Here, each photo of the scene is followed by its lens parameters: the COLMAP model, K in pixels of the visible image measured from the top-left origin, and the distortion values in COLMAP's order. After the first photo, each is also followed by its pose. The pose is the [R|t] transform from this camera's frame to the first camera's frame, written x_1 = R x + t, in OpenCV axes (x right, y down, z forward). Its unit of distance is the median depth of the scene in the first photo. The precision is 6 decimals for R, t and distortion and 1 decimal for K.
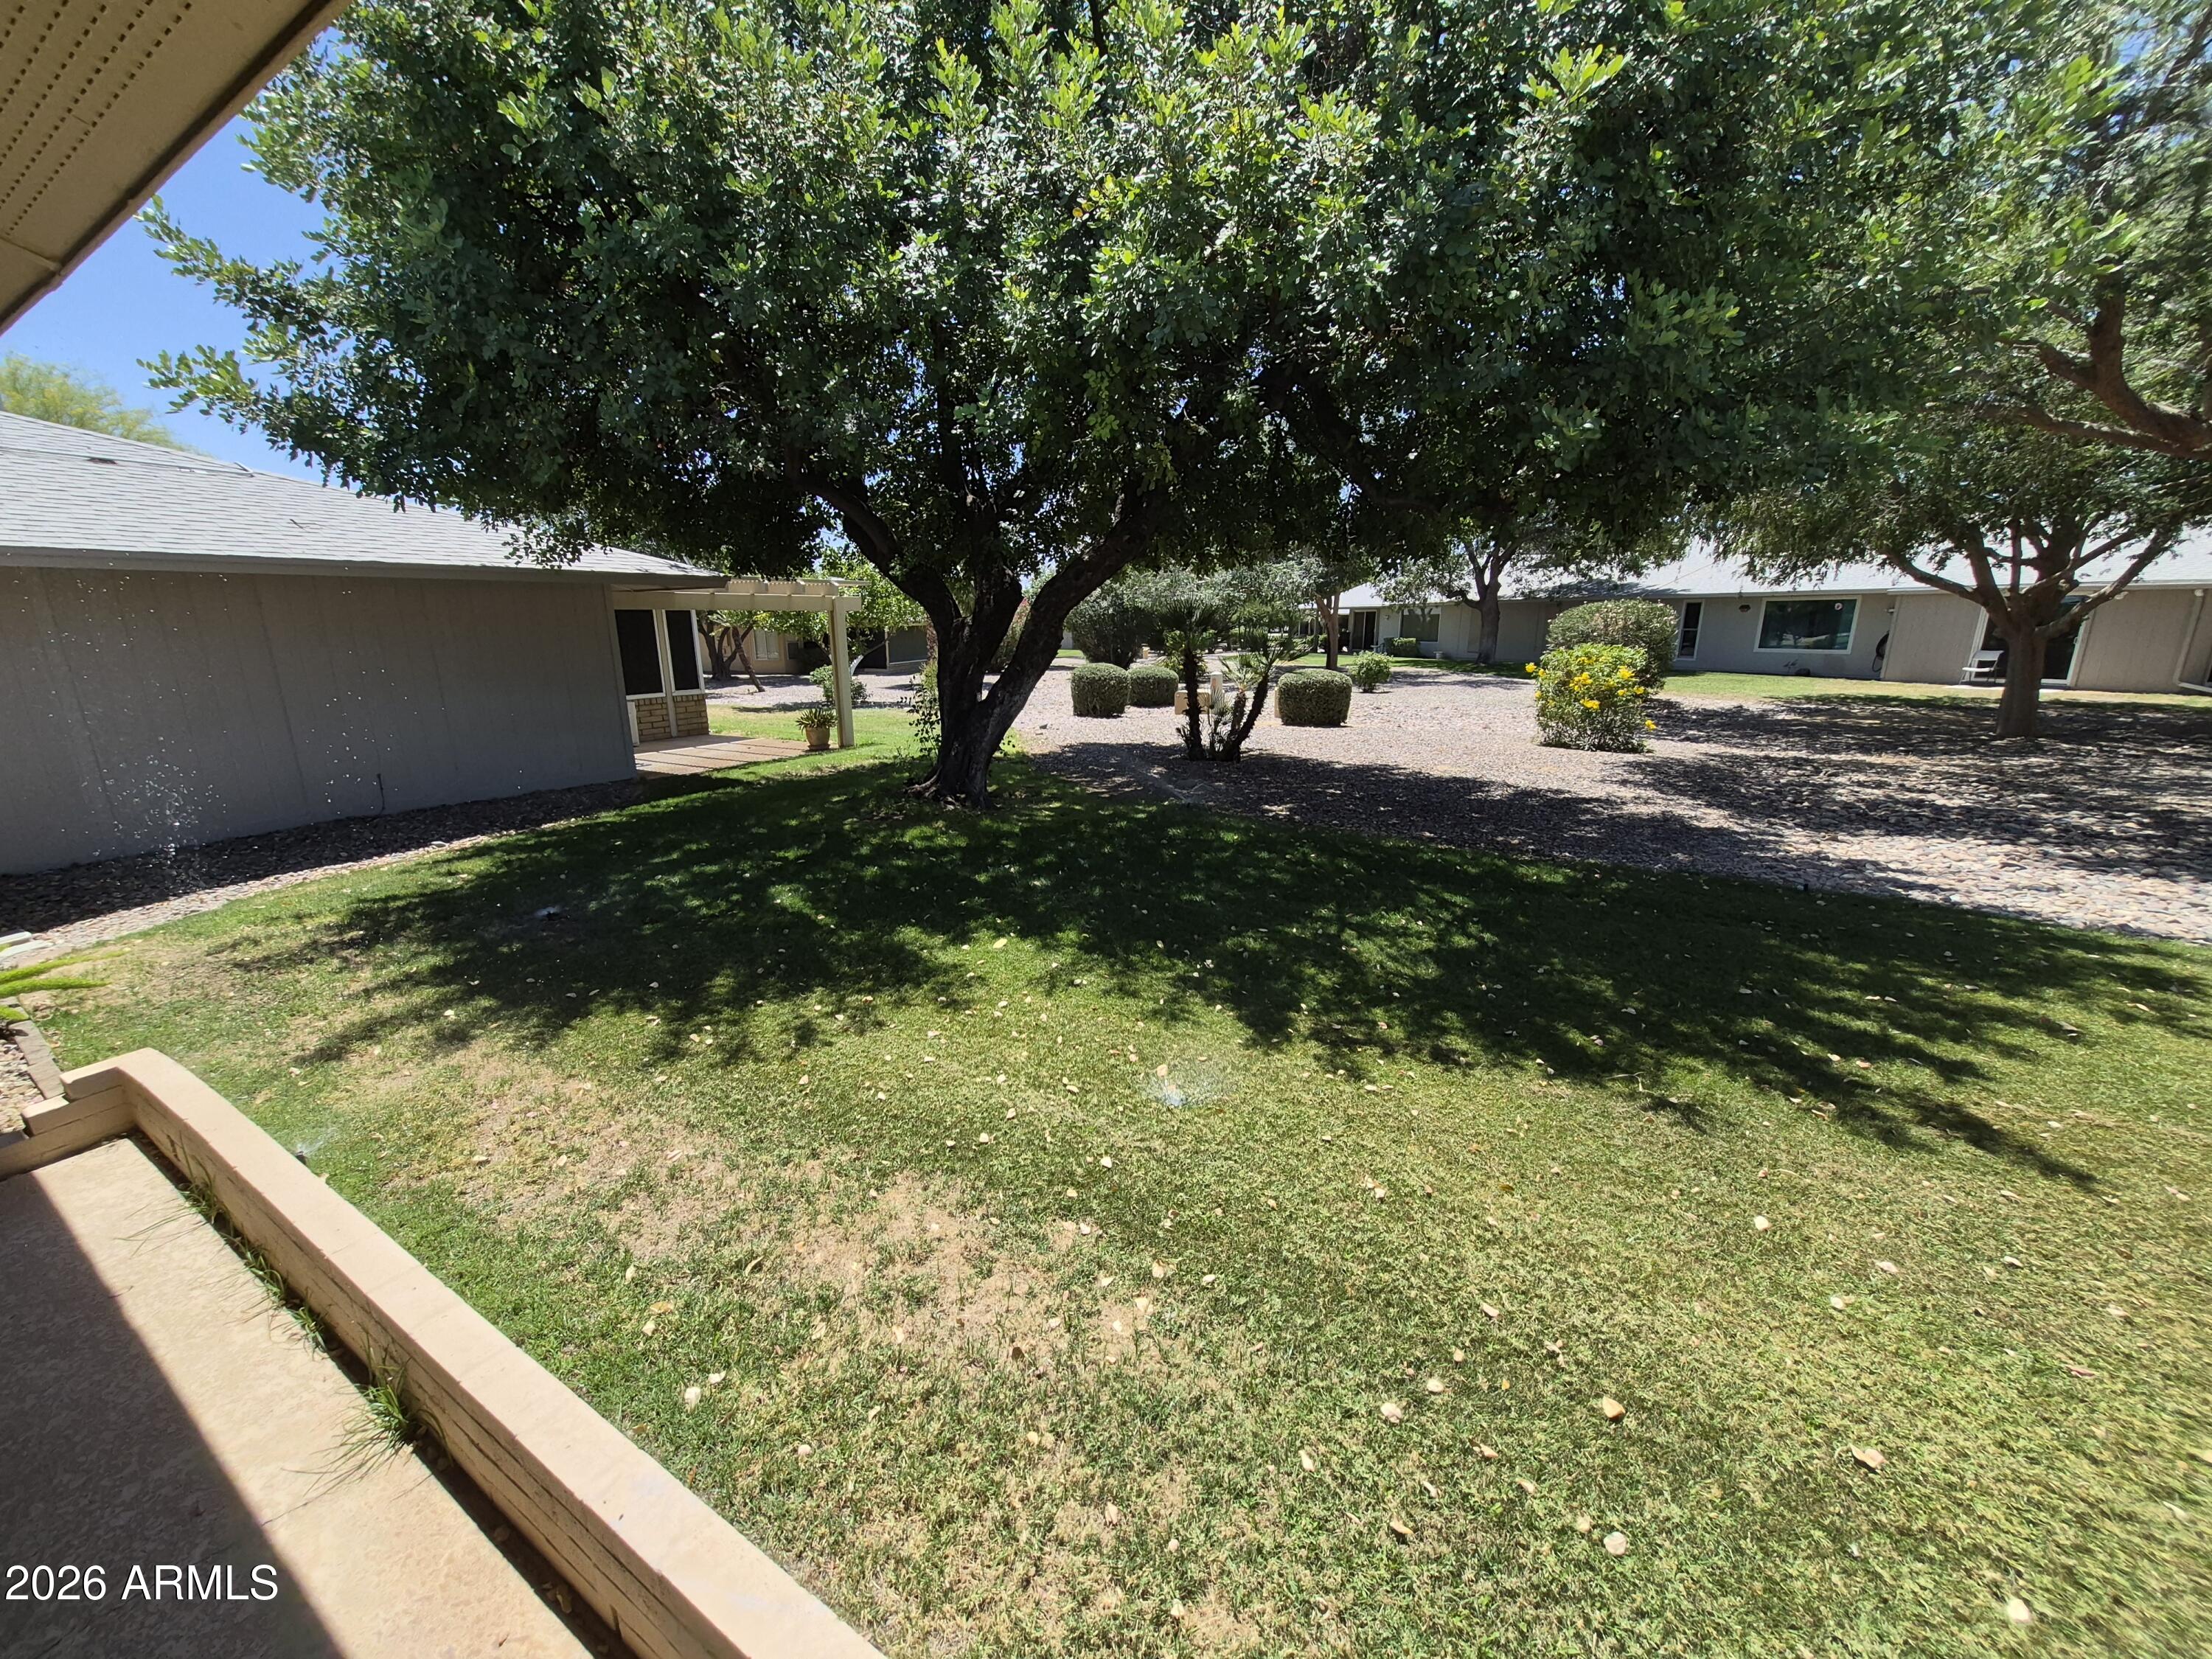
lens RADIAL K [[868.3, 0, 1069.5], [0, 868.3, 834.9], [0, 0, 1]] dist [0.001379, -0.000303]
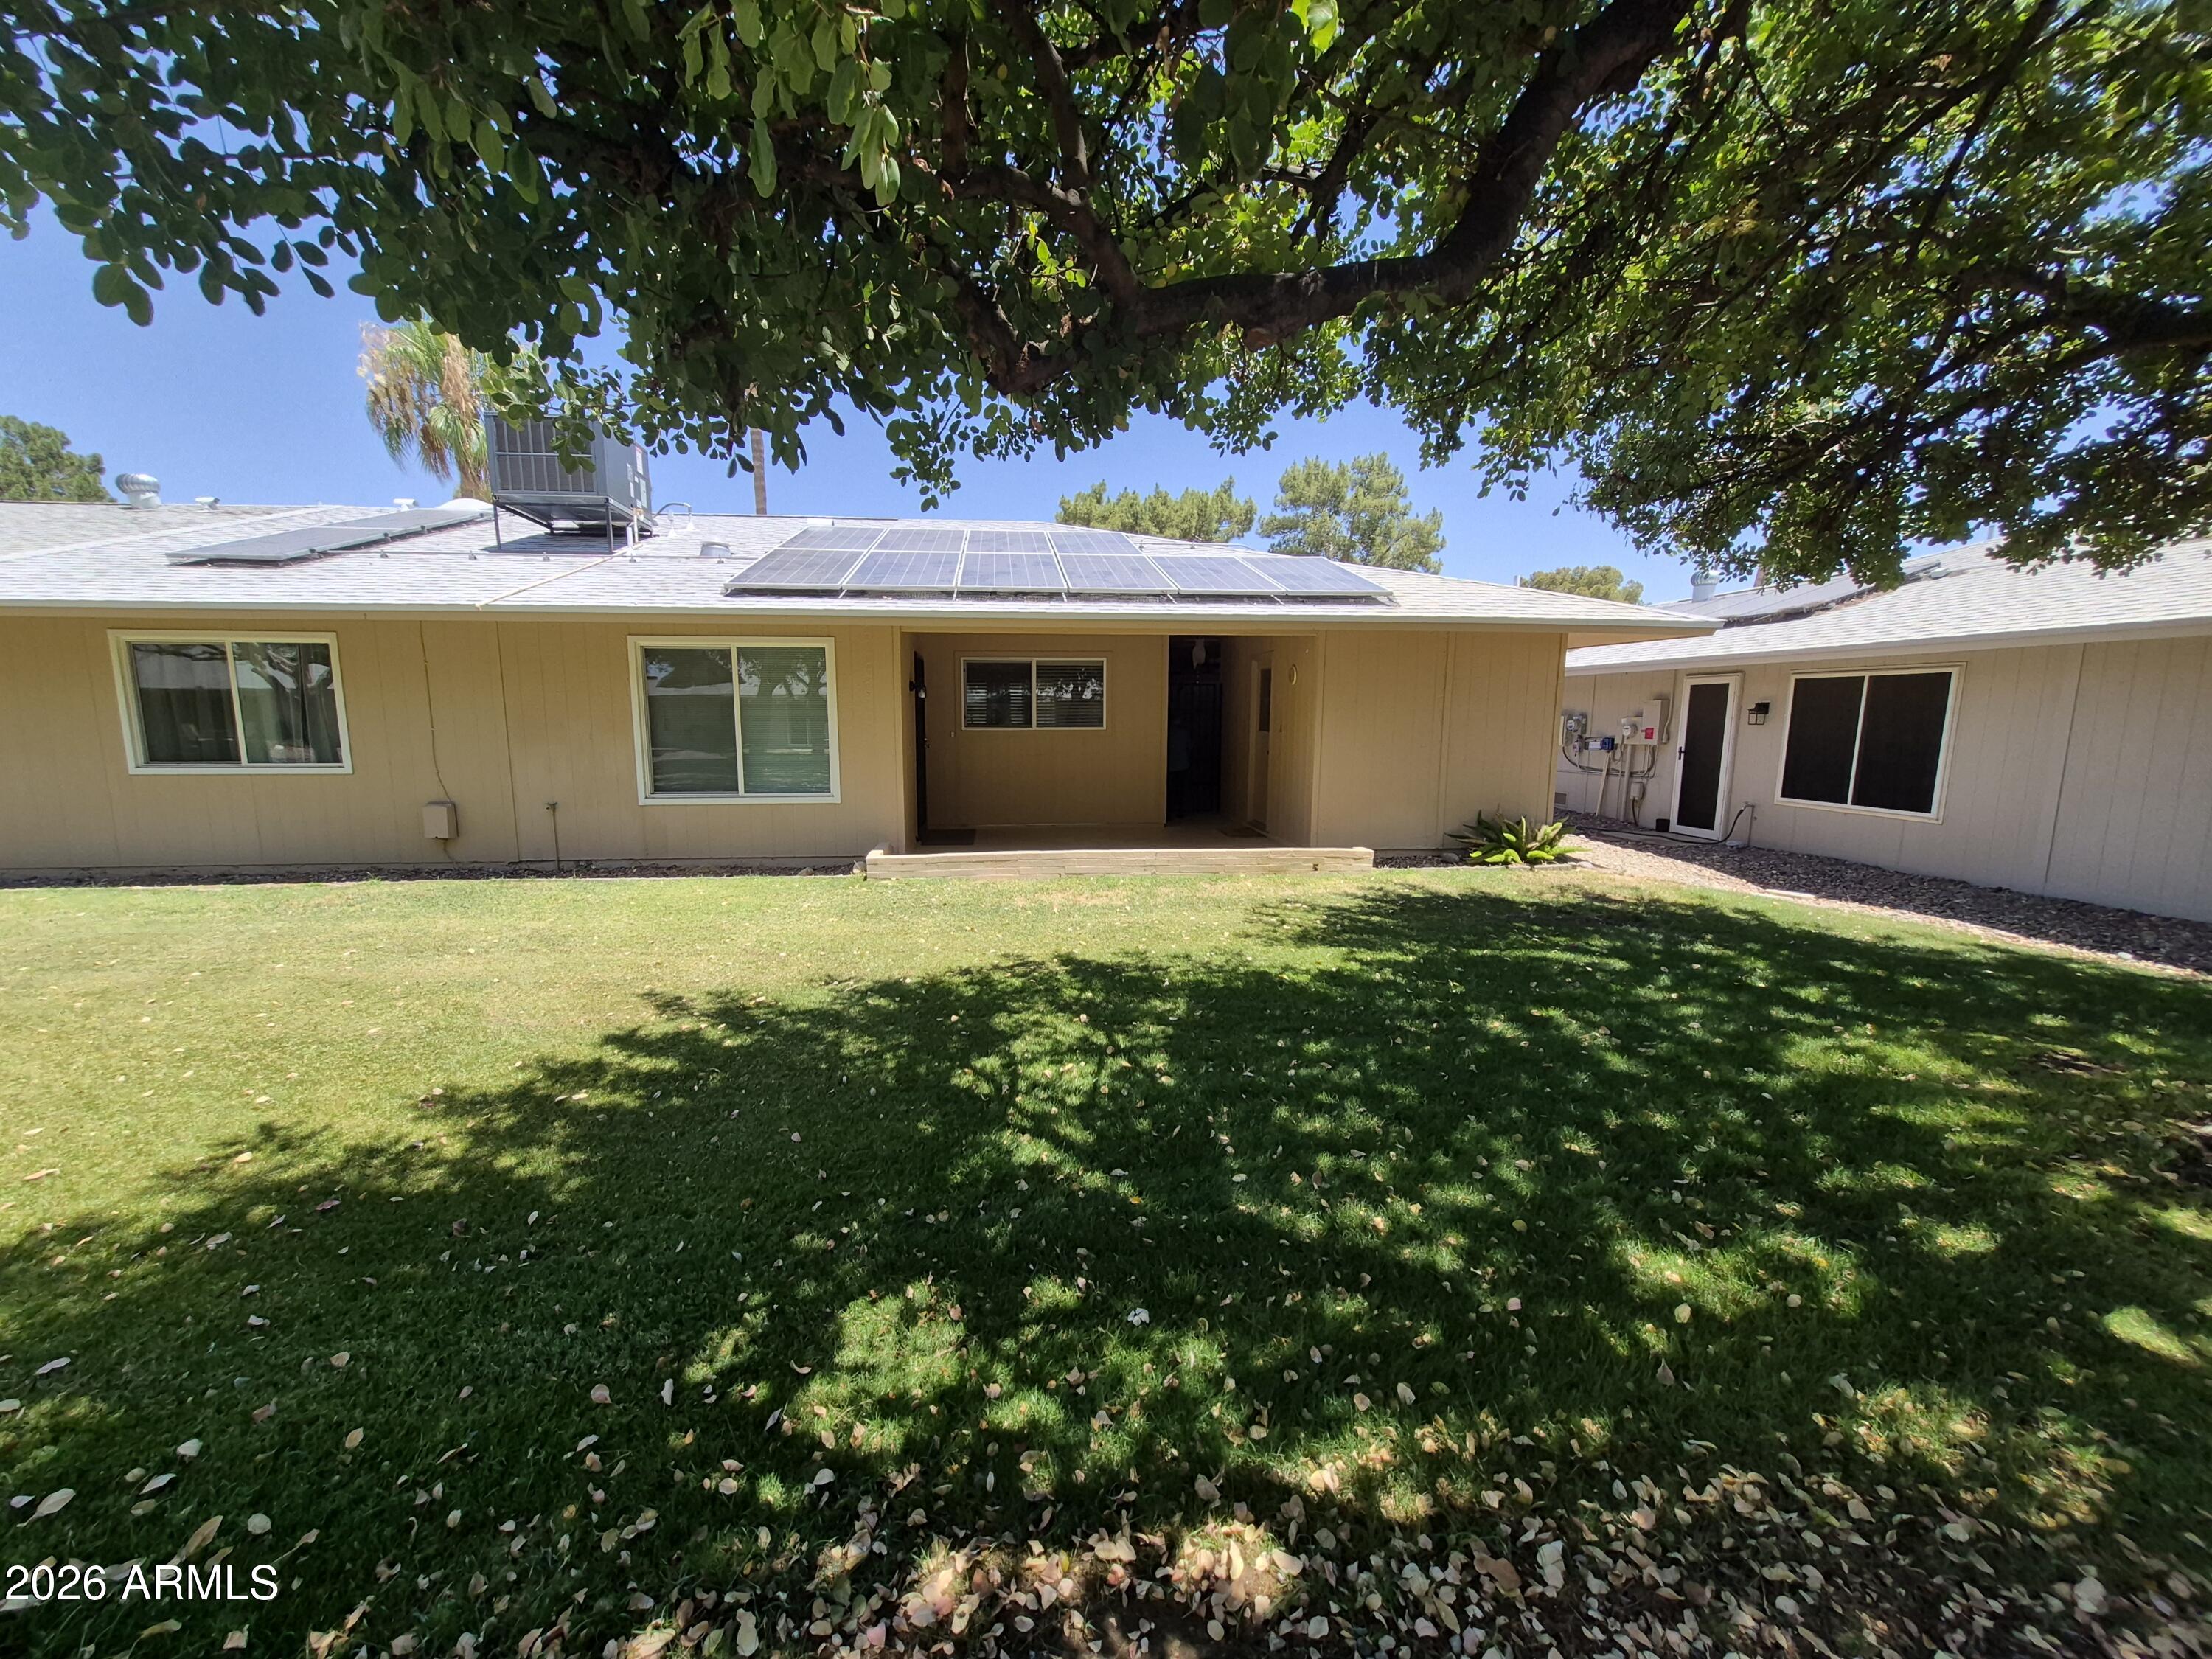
lens RADIAL K [[868.3, 0, 1069.5], [0, 868.3, 834.9], [0, 0, 1]] dist [0.001379, -0.000303]
pose [[-0.790929, 0.098017, -0.604007, 1.000356], [-0.135644, 0.934445, 0.329262, -0.427367], [0.596684, 0.342353, -0.725784, 1.803443]]
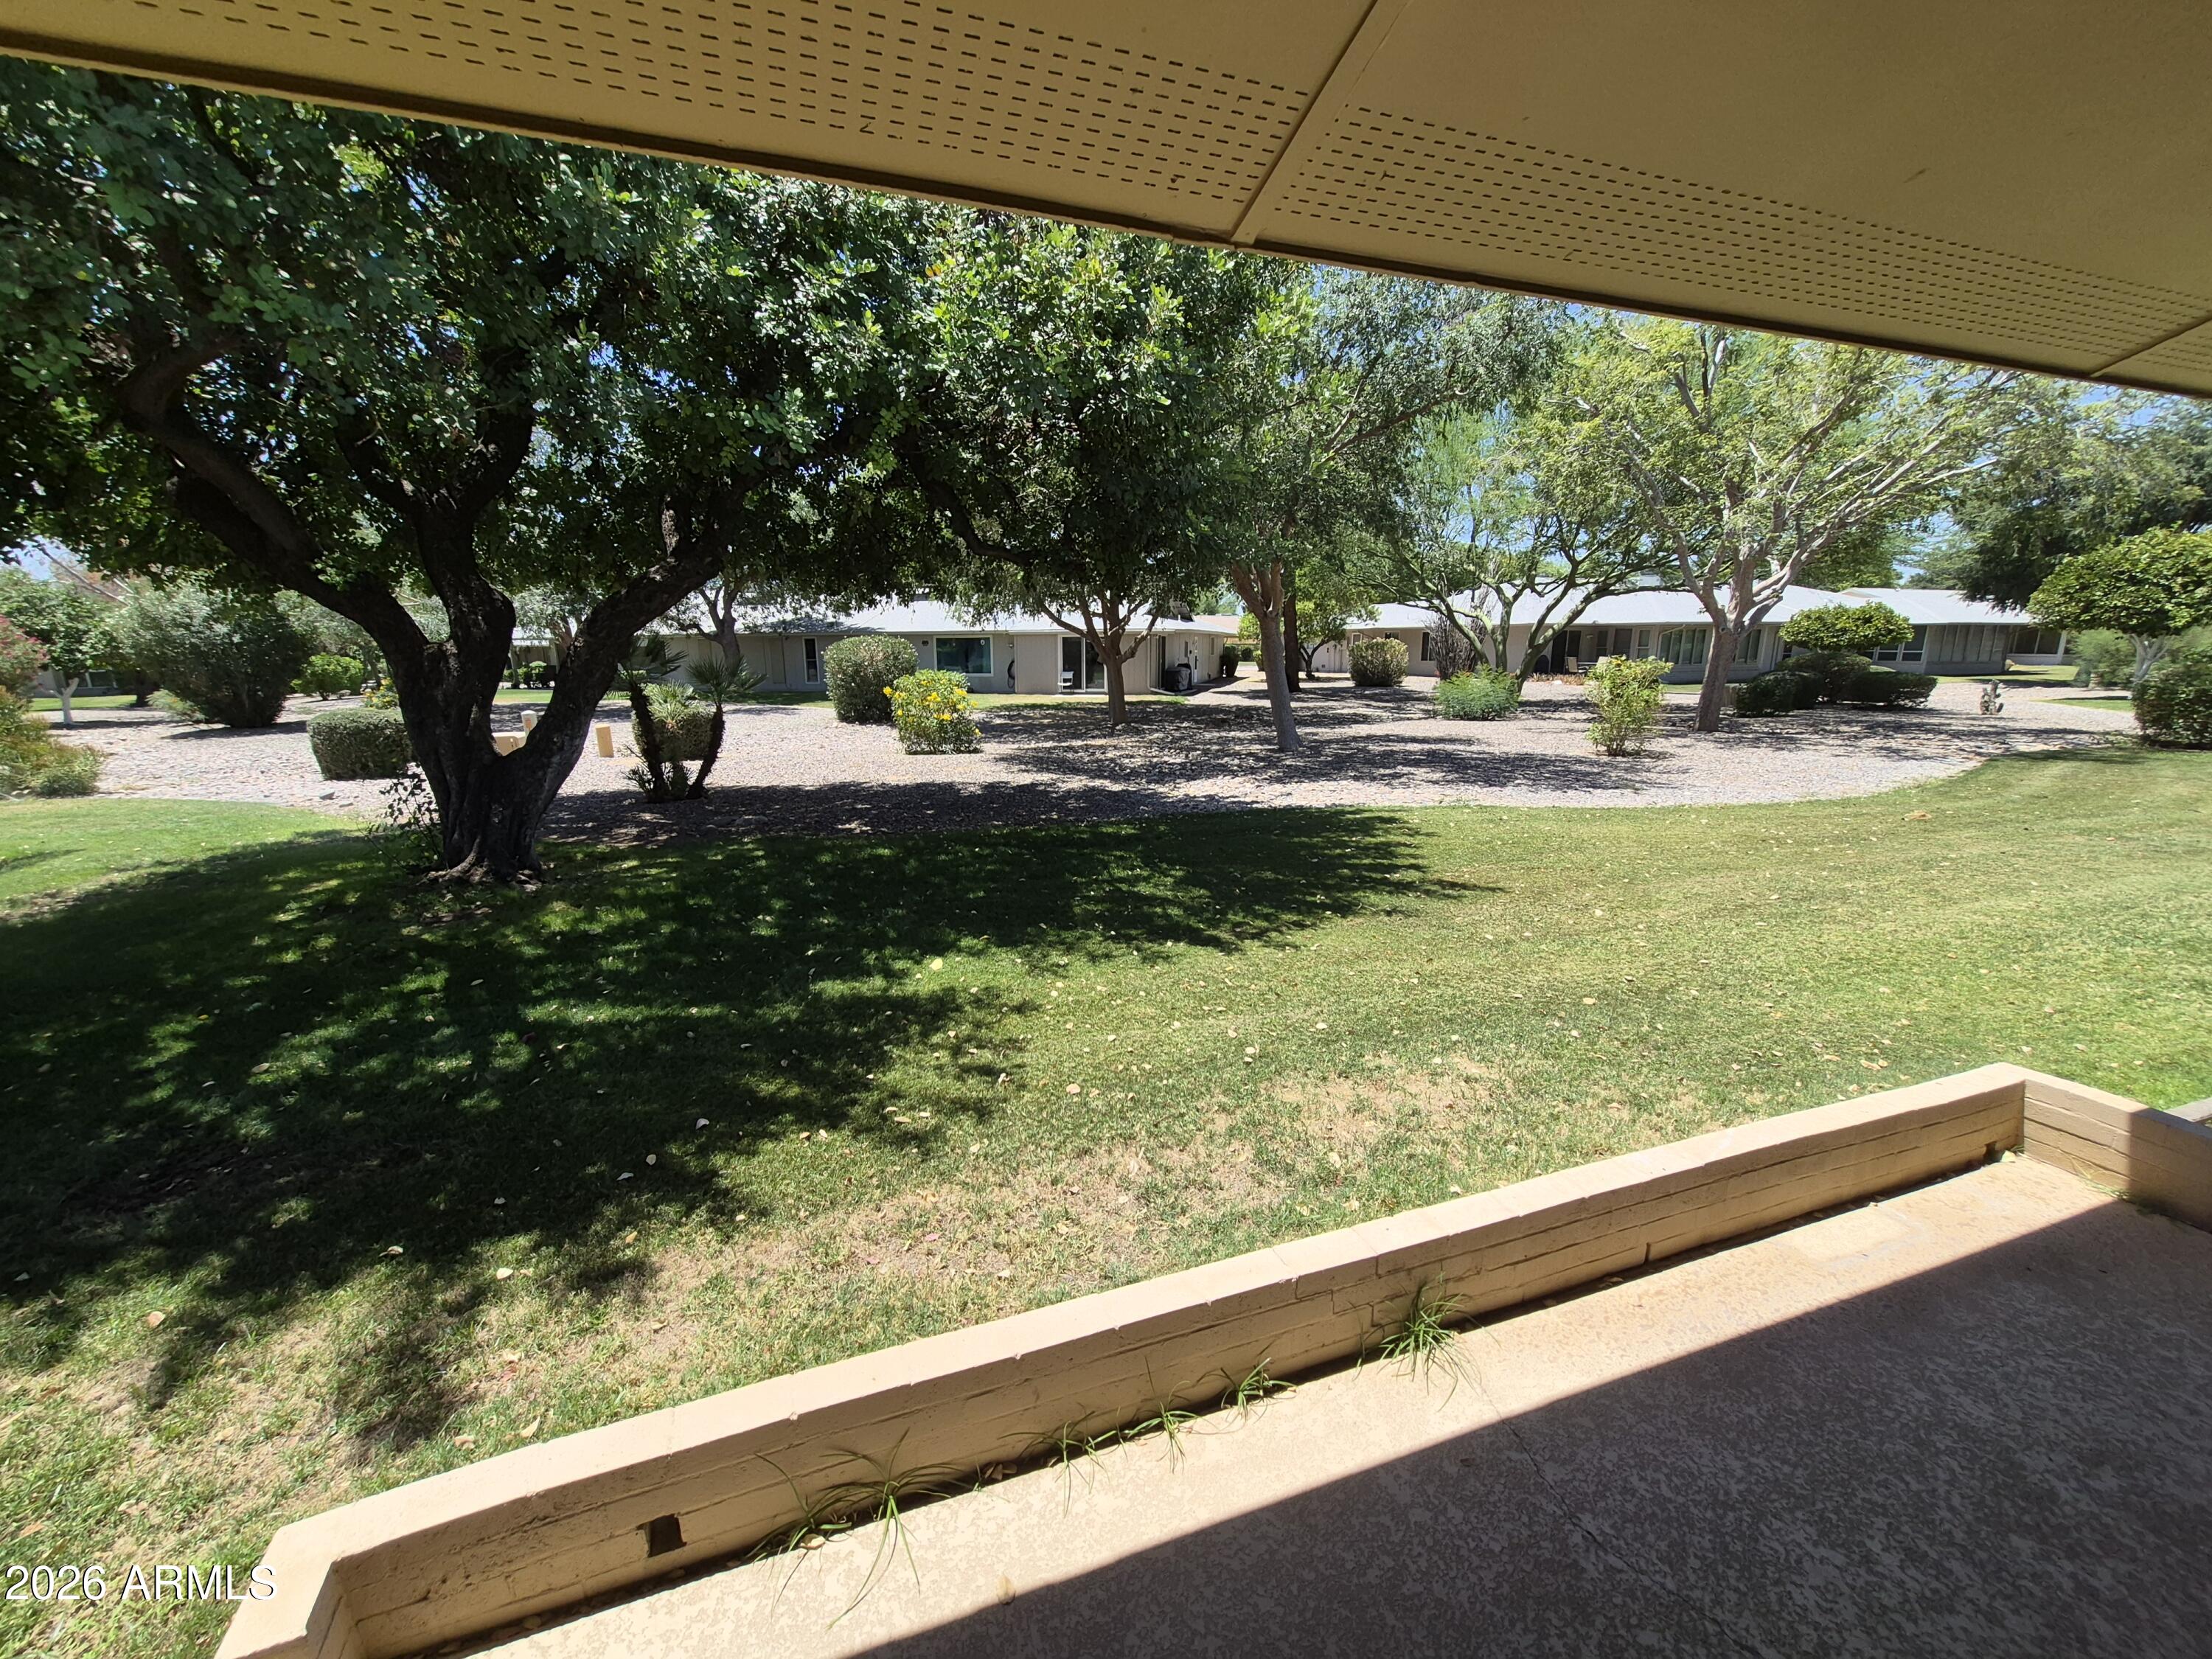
lens RADIAL K [[868.3, 0, 1069.5], [0, 868.3, 834.9], [0, 0, 1]] dist [0.001379, -0.000303]
pose [[0.621930, -0.161215, 0.766298, -0.829105], [0.189093, 0.980538, 0.052819, -0.052503], [-0.759900, 0.112052, 0.640310, 0.250675]]
